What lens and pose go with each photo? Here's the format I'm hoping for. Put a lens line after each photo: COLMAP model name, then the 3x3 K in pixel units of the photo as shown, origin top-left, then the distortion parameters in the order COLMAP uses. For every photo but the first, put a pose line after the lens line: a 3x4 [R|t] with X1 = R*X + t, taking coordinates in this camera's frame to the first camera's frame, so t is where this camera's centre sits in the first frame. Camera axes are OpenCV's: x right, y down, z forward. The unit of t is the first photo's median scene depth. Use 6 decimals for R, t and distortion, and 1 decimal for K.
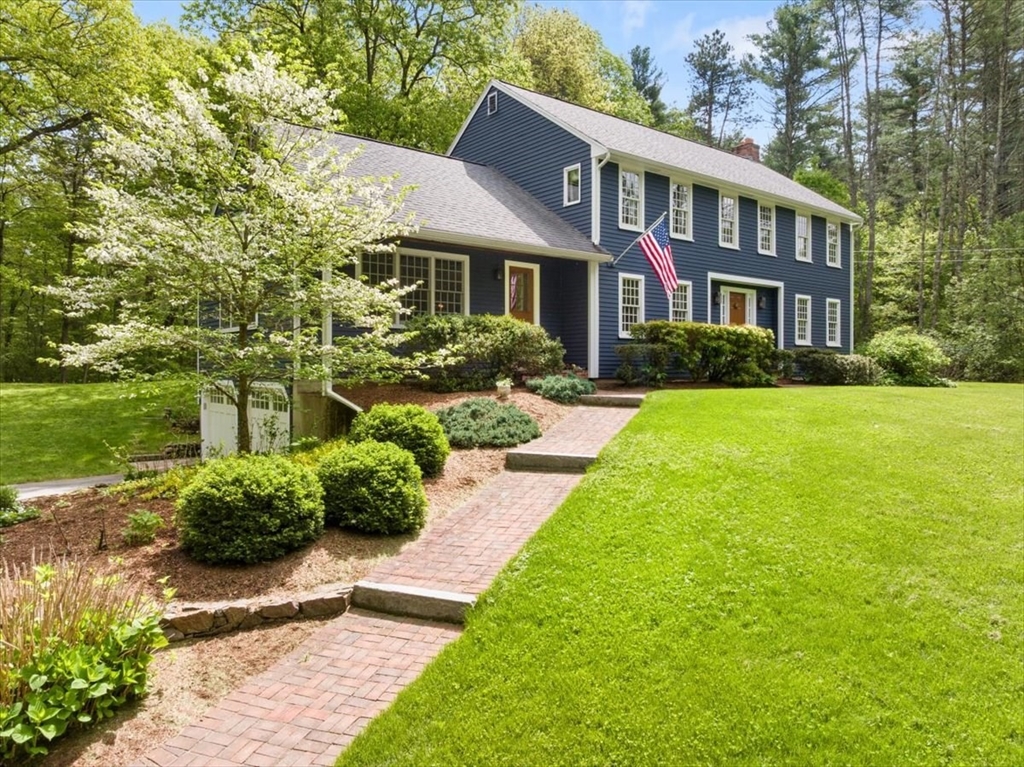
lens RADIAL K [[718.2, 0, 497.7], [0, 718.2, 383.9], [0, 0, 1]] dist [-0.026274, -0.002972]
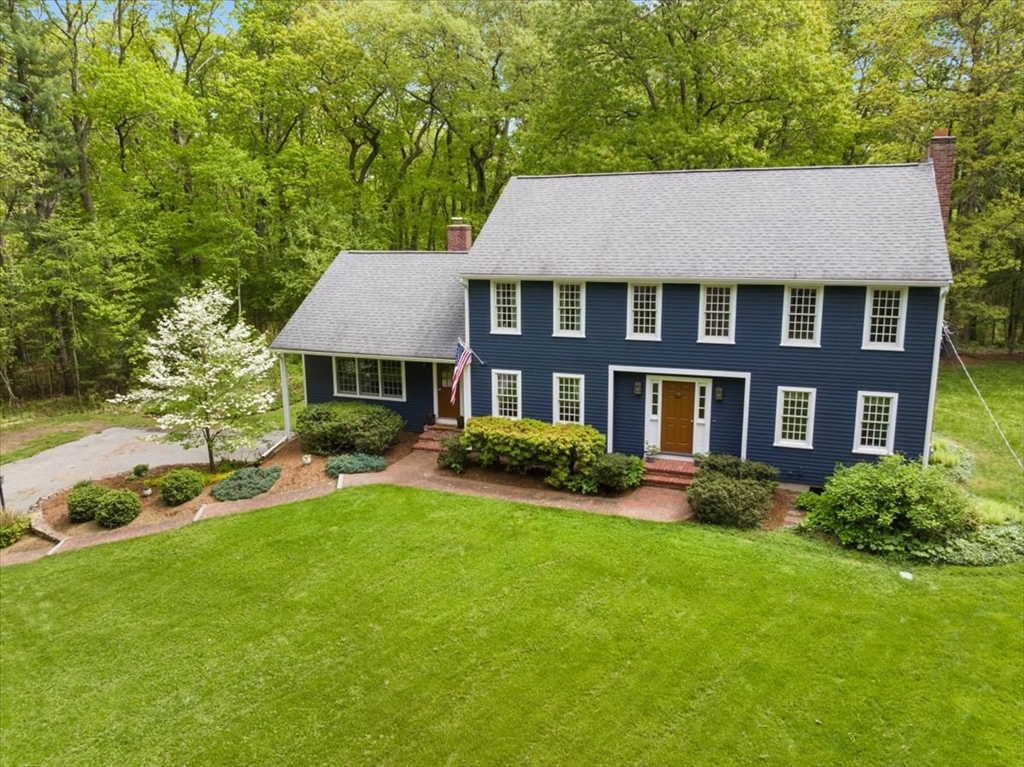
lens RADIAL K [[728.0, 0, 508.1], [0, 728.0, 378.4], [0, 0, 1]] dist [-0.036214, 0.001341]
pose [[0.525261, 0.165505, -0.834691, 1.202401], [-0.004881, 0.981473, 0.191538, -0.371660], [0.850927, -0.096533, 0.516337, 0.382584]]
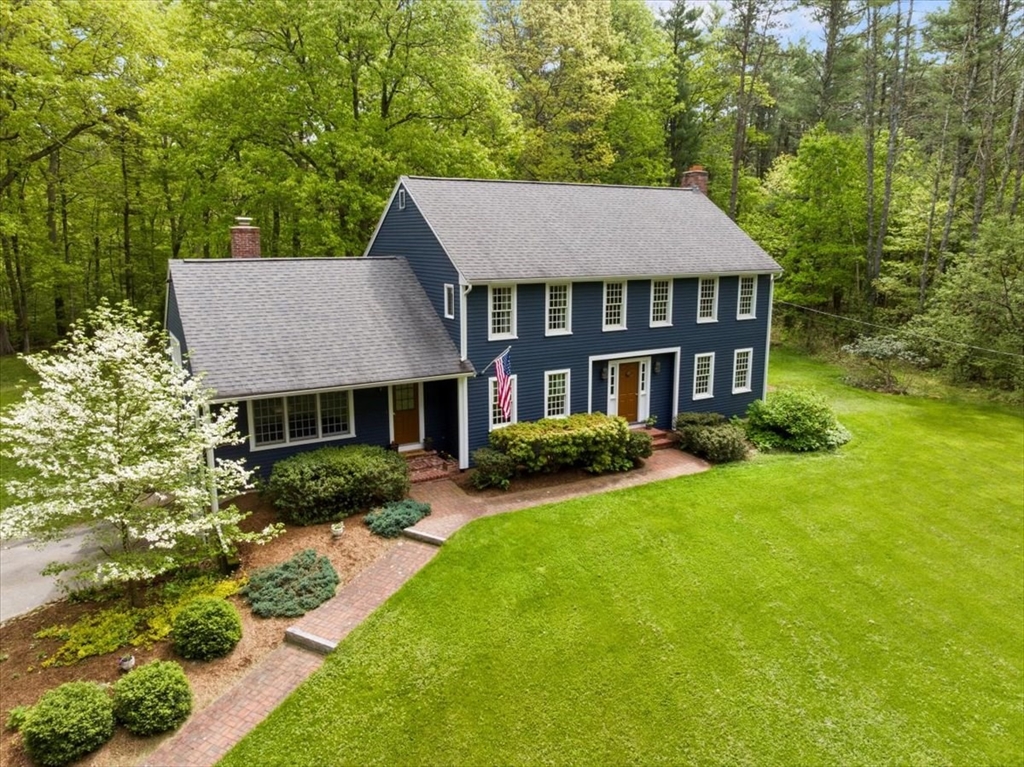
lens RADIAL K [[718.2, 0, 497.7], [0, 718.2, 383.9], [0, 0, 1]] dist [-0.026274, -0.002972]
pose [[0.991440, 0.022740, -0.128568, 0.329577], [0.000707, 0.983766, 0.179455, -0.351034], [0.130561, -0.178010, 0.975329, -0.137290]]
